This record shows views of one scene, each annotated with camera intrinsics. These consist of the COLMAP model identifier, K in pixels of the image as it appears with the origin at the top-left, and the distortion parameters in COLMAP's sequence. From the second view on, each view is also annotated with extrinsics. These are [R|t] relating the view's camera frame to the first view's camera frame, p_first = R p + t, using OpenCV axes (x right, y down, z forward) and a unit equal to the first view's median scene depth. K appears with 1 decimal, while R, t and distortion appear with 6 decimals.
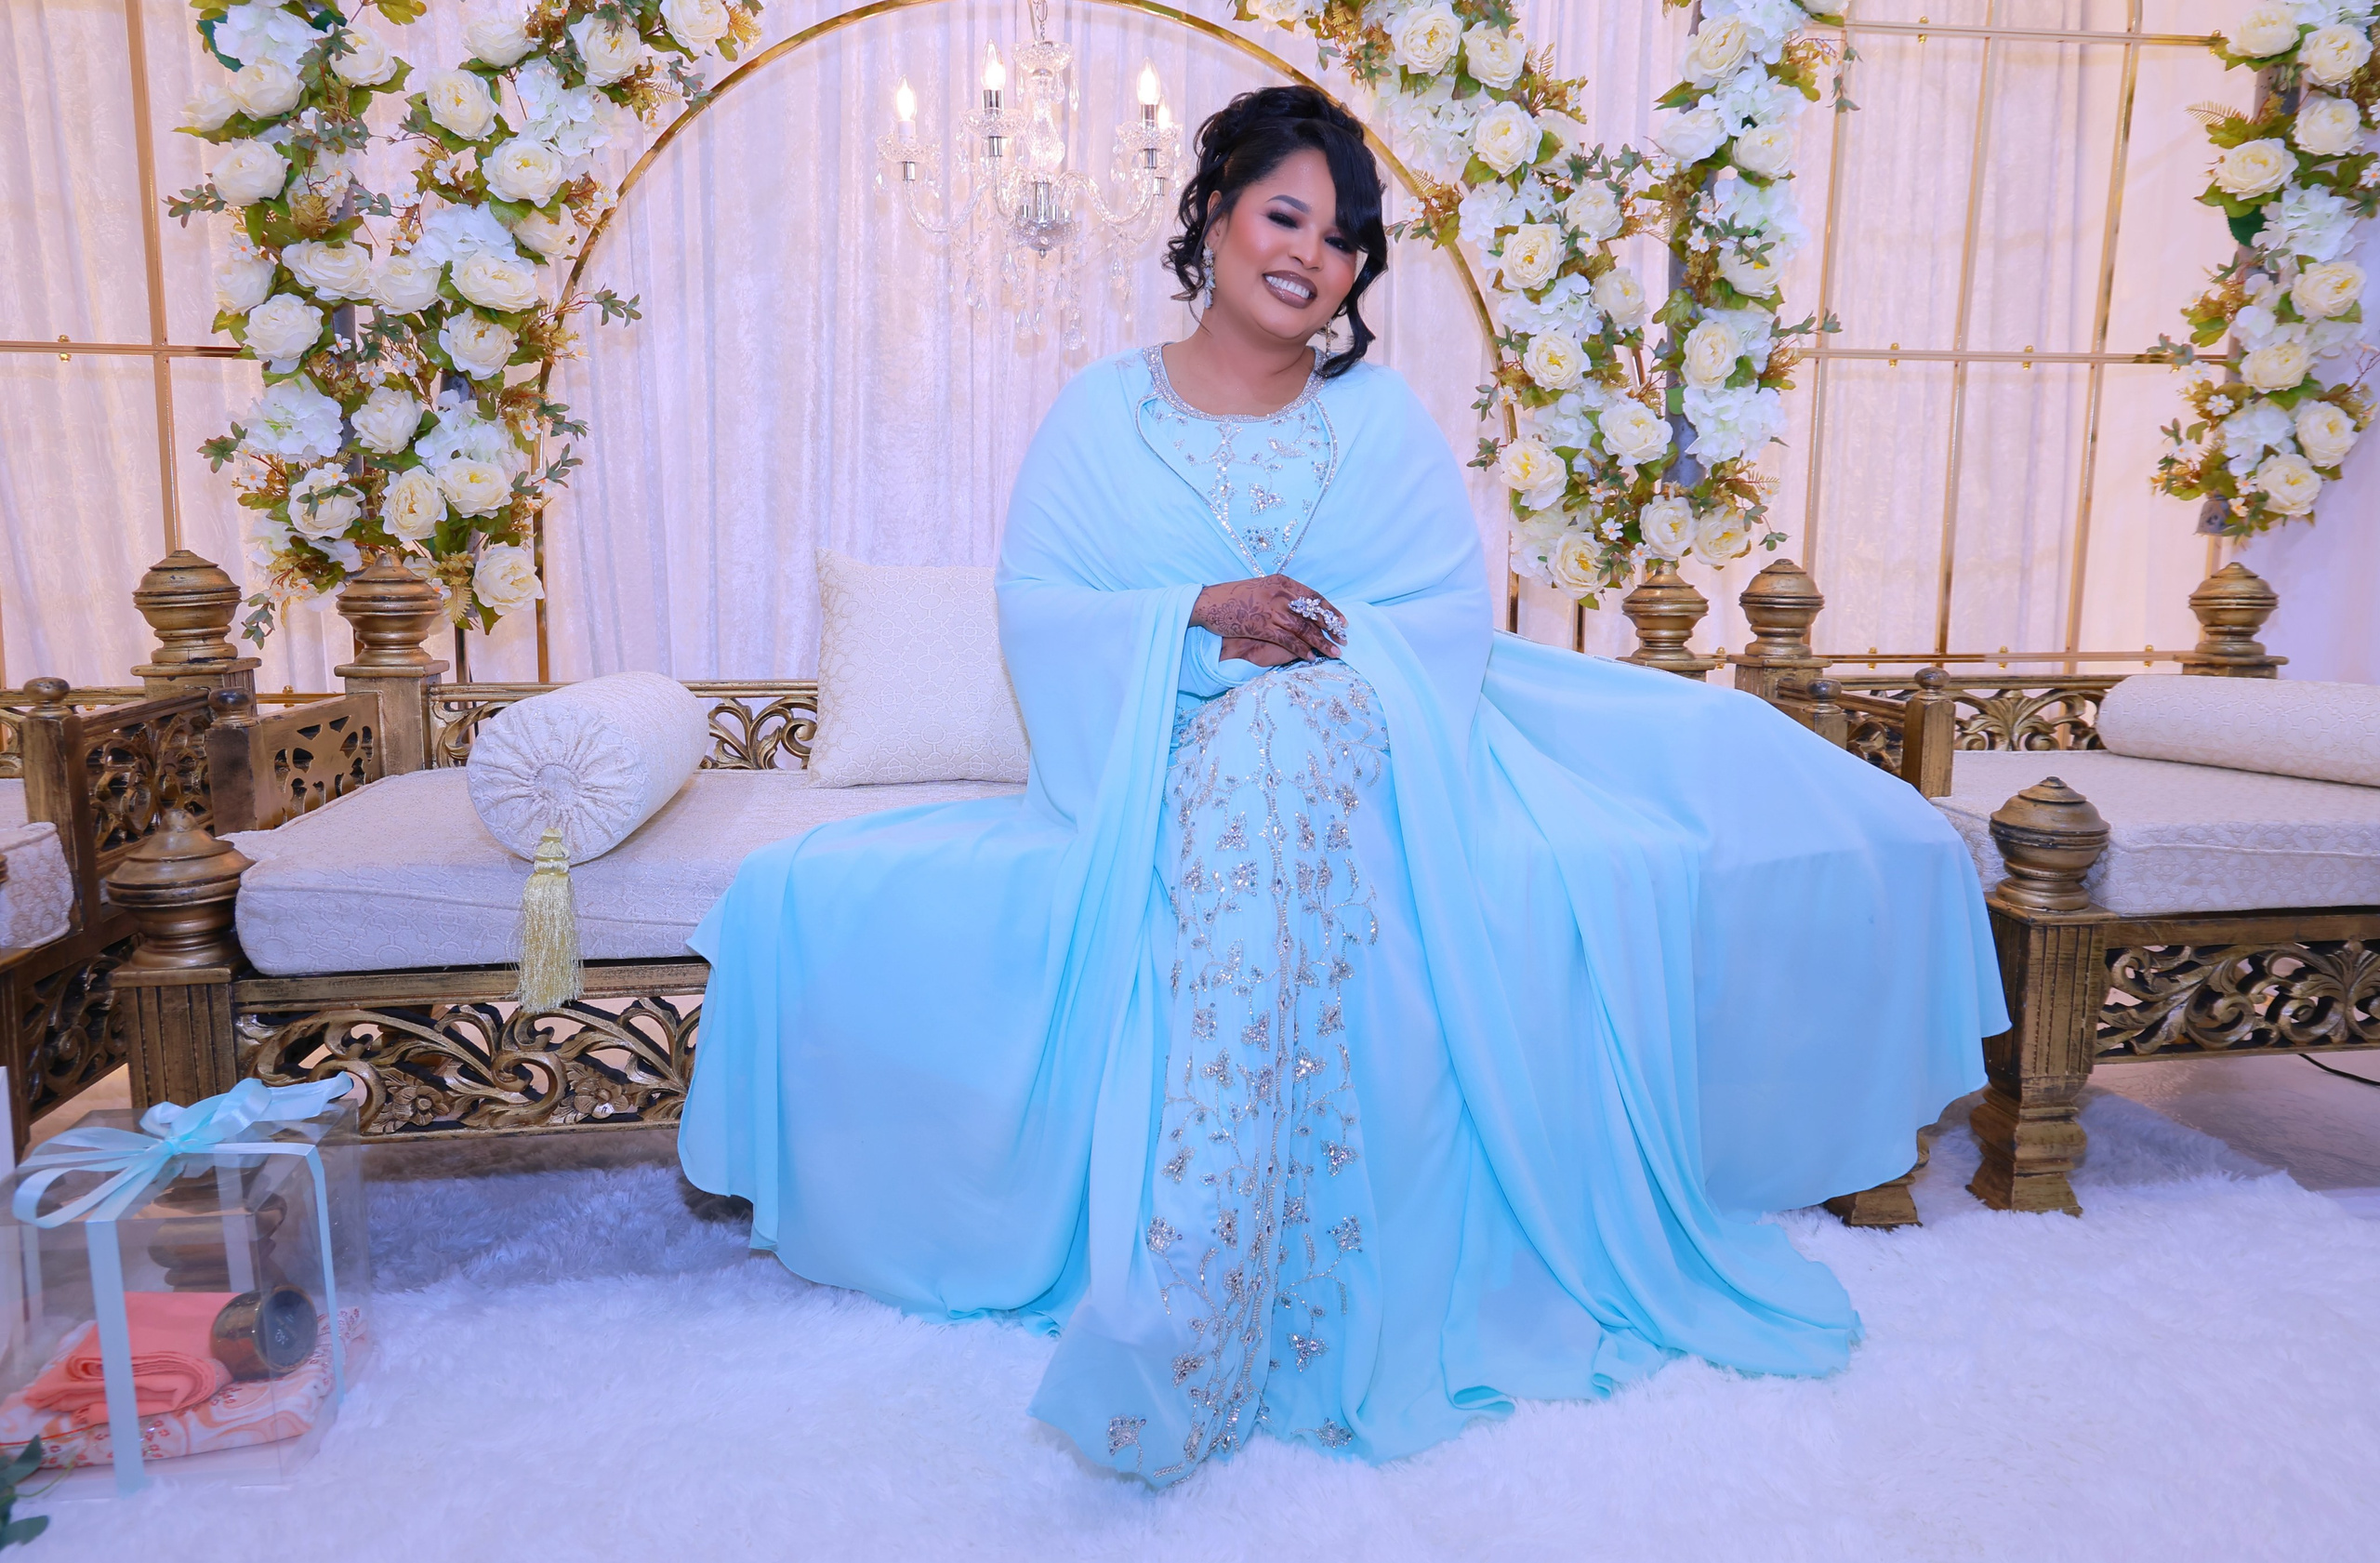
lens RADIAL K [[1623.7, 0, 1202.3], [0, 1623.7, 747.3], [0, 0, 1]] dist [0.006232, -0.004494]
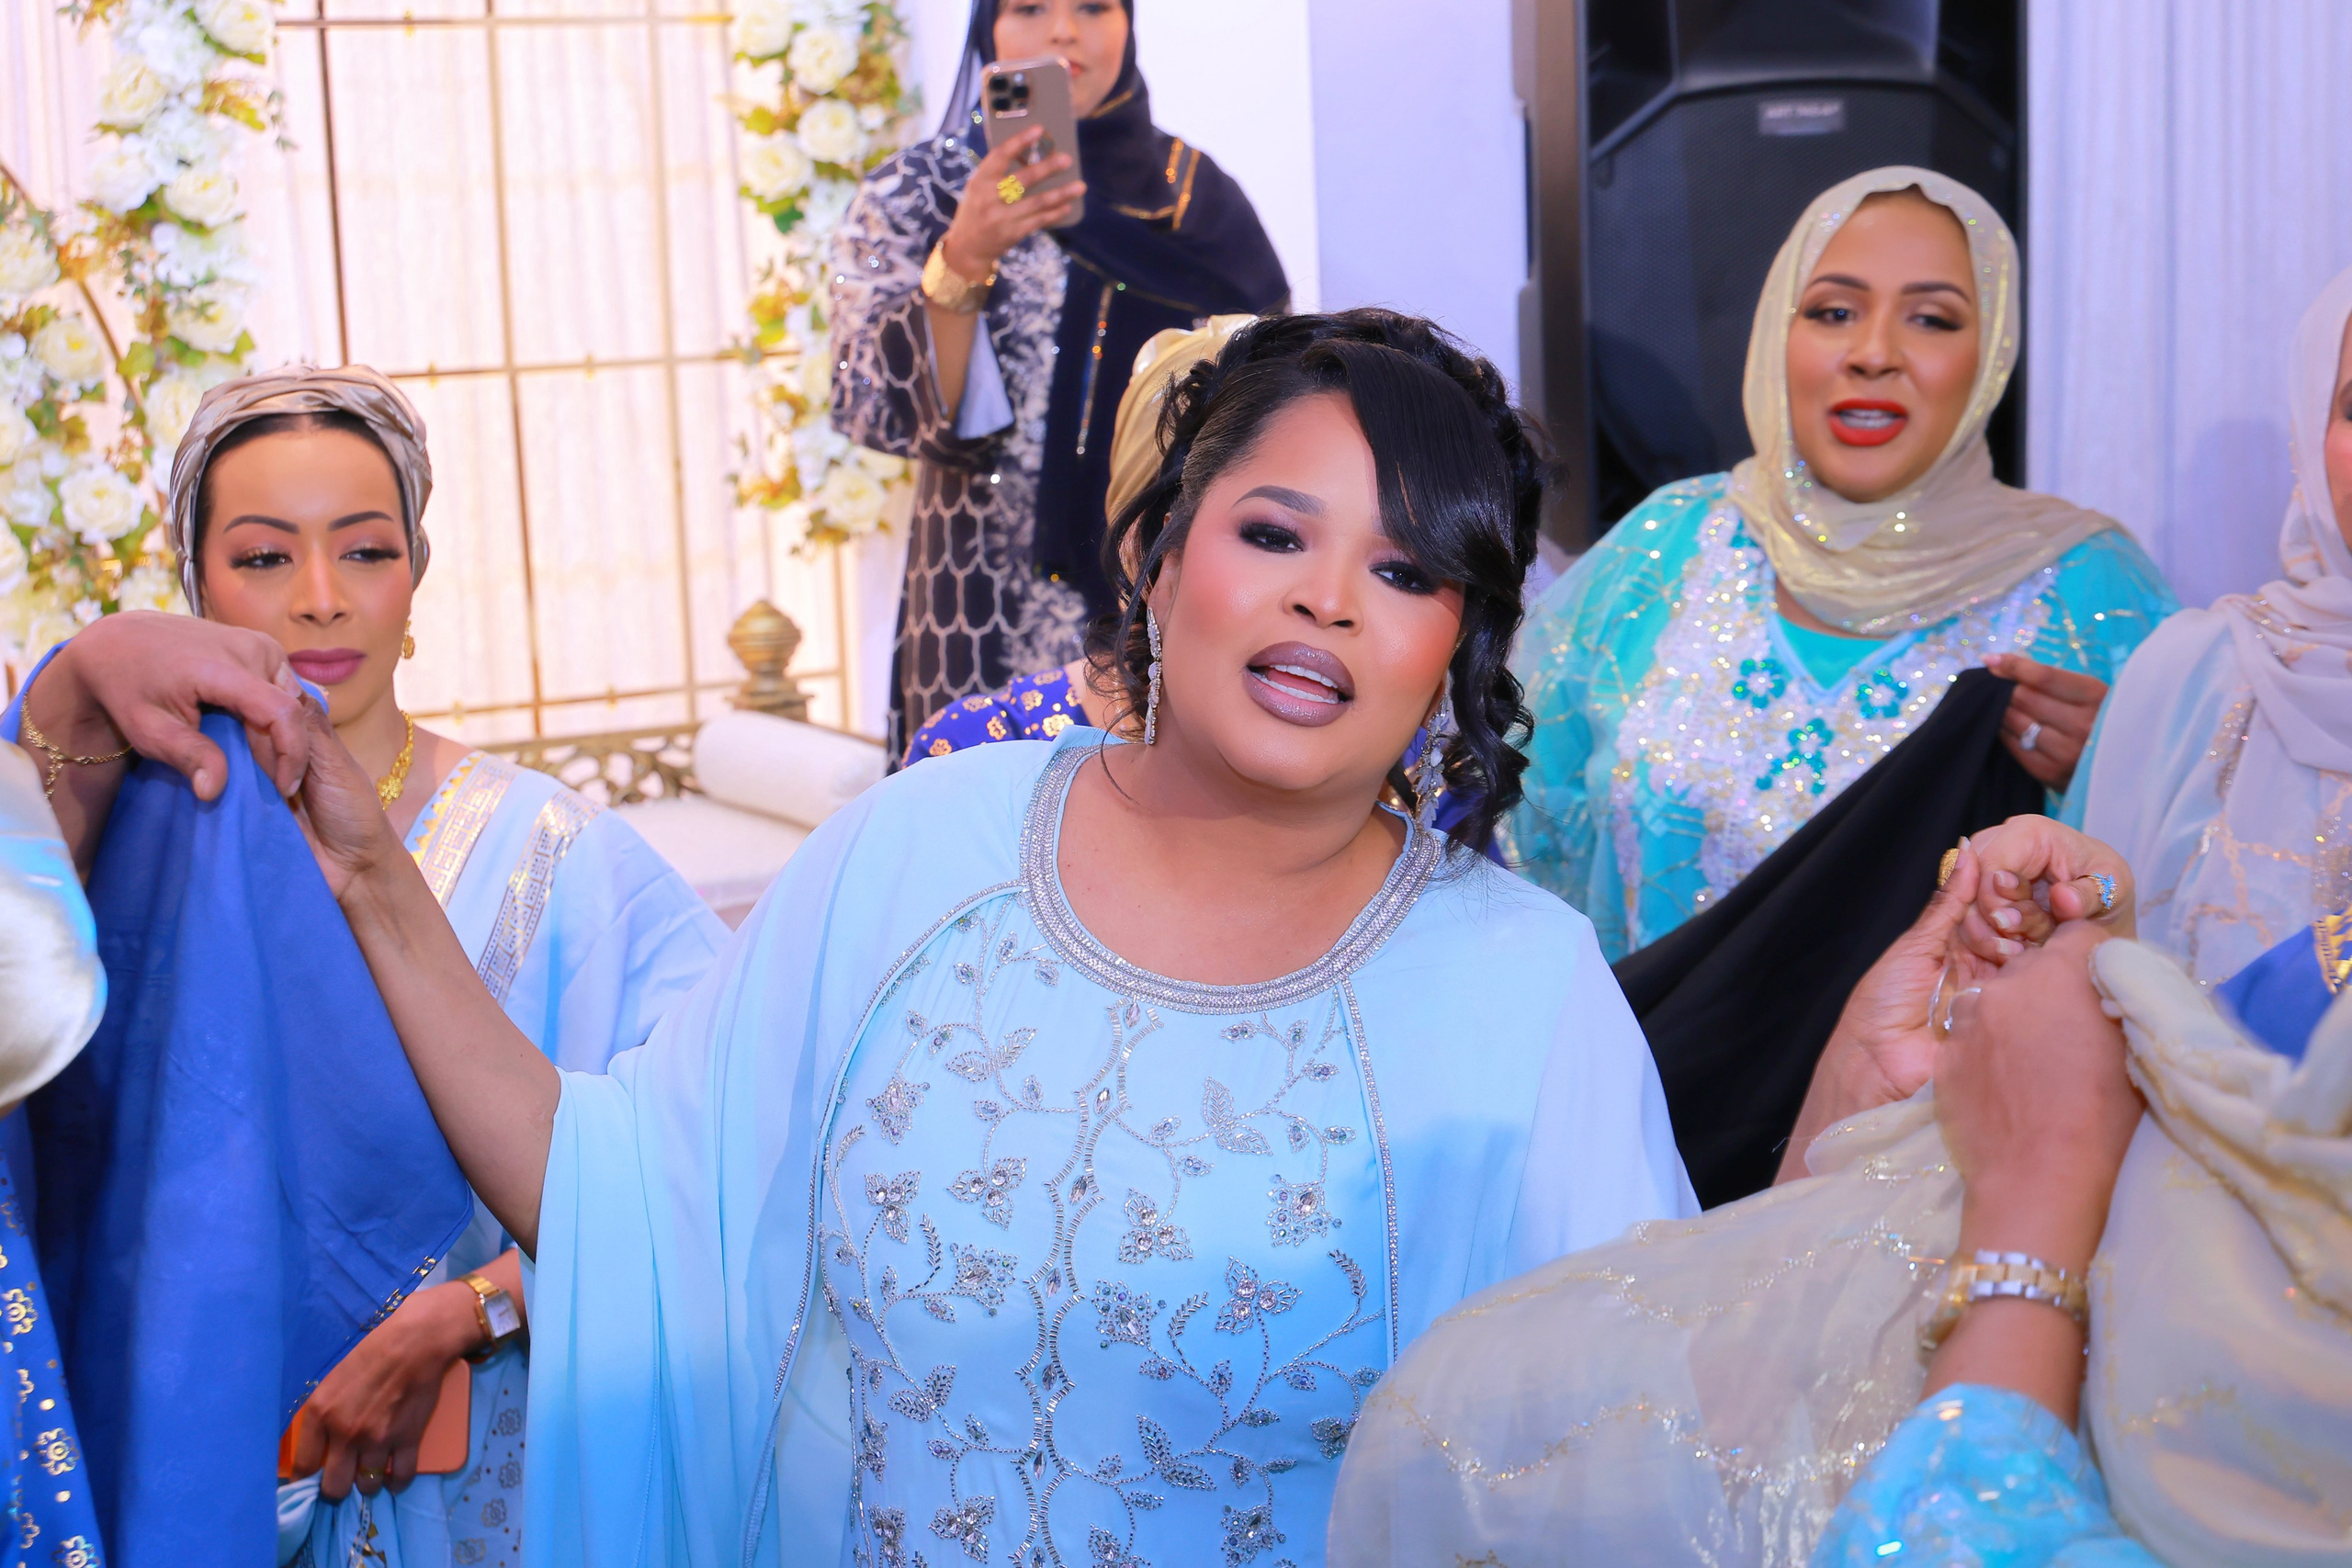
lens RADIAL K [[3335.0, 0, 1177.4], [0, 3335.0, 769.0], [0, 0, 1]] dist [0.006859, 0.000000]
pose [[0.940126, -0.097727, 0.326516, 0.231075], [0.089861, 0.995185, 0.039128, -0.073778], [-0.328768, -0.007444, 0.944382, -1.029428]]
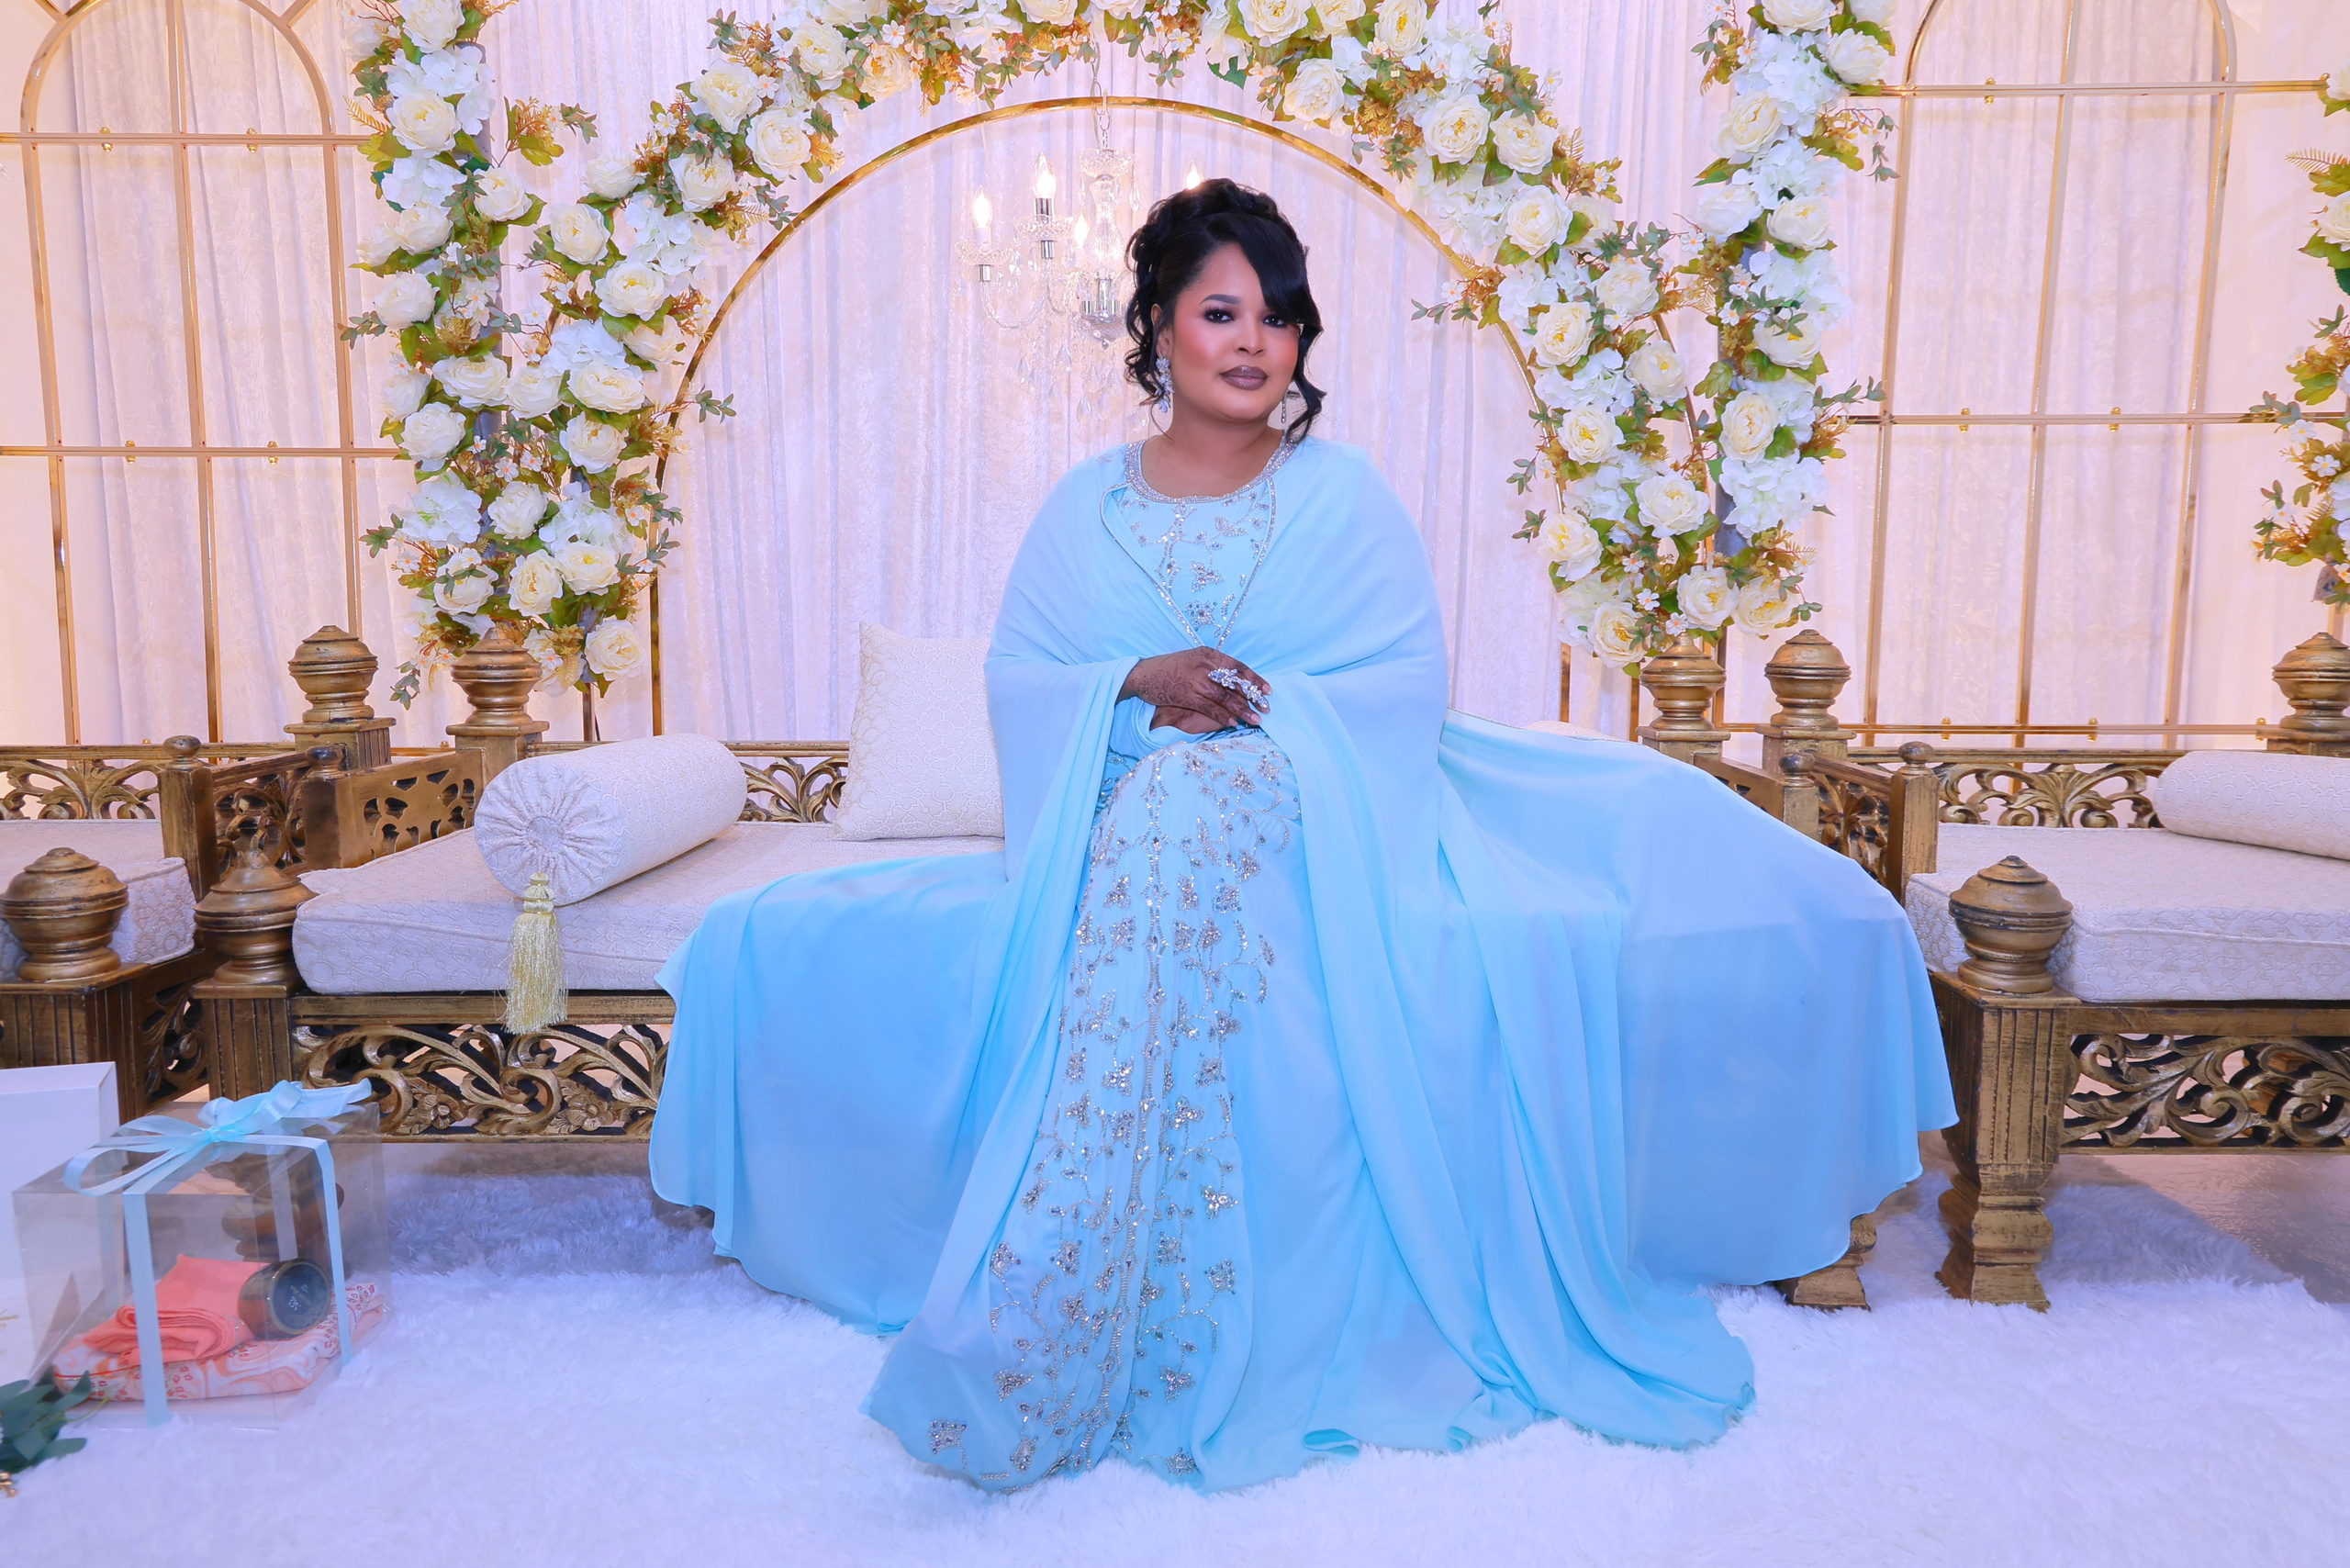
lens RADIAL K [[1585.2, 0, 1163.3], [0, 1585.2, 764.0], [0, 0, 1]] dist [-0.001798, 0.006971]
pose [[0.986683, 0.012460, -0.162179, 0.129135], [-0.016454, 0.999593, -0.023307, -0.004820], [0.161823, 0.025665, 0.986486, -0.018553]]
